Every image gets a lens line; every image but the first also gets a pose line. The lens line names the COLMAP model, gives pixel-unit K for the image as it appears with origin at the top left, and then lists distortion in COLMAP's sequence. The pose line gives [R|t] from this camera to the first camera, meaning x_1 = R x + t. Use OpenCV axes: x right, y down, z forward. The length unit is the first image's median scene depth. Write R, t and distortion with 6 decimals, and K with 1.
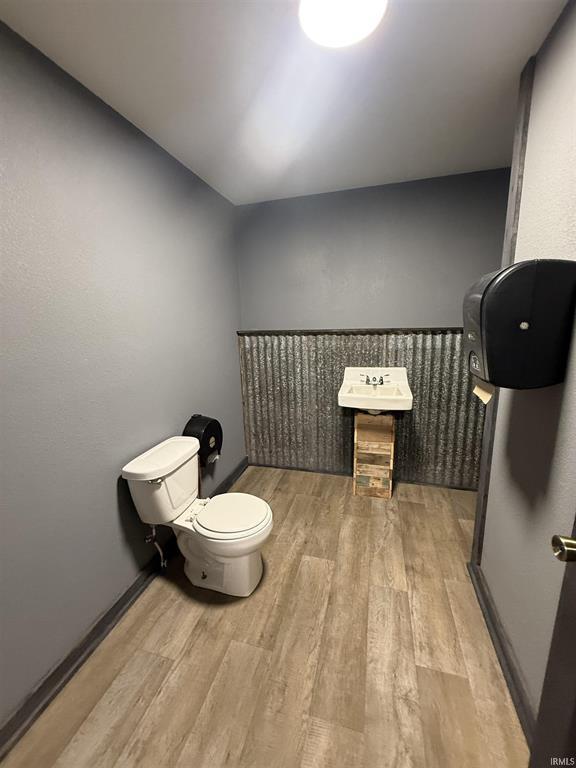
lens RADIAL K [[305.3, 0, 291.5], [0, 305.3, 380.7], [0, 0, 1]] dist [0.000025, -0.000010]
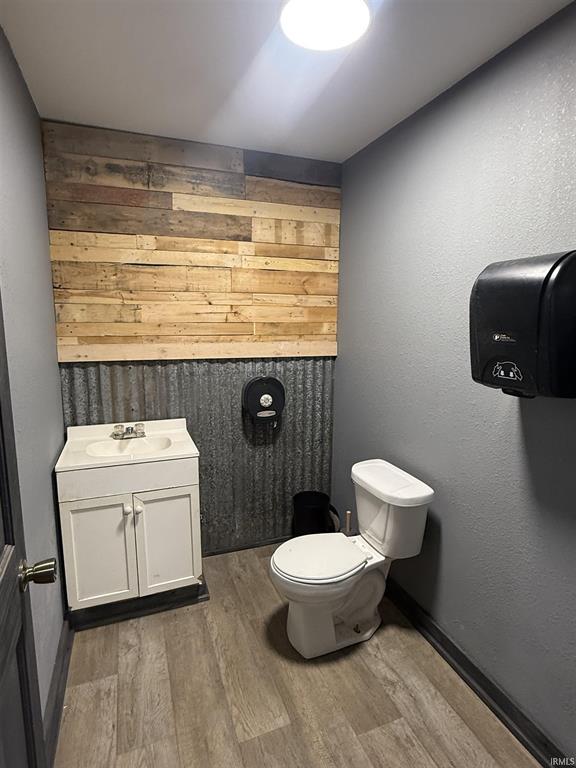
lens RADIAL K [[420.2, 0, 291.3], [0, 420.2, 385.0], [0, 0, 1]] dist [-0.001349, 0.000360]
pose [[-0.799463, 0.153267, -0.580834, 0.493060], [-0.086056, 0.927710, 0.363247, -0.405534], [0.594520, 0.340386, -0.728480, 1.644238]]
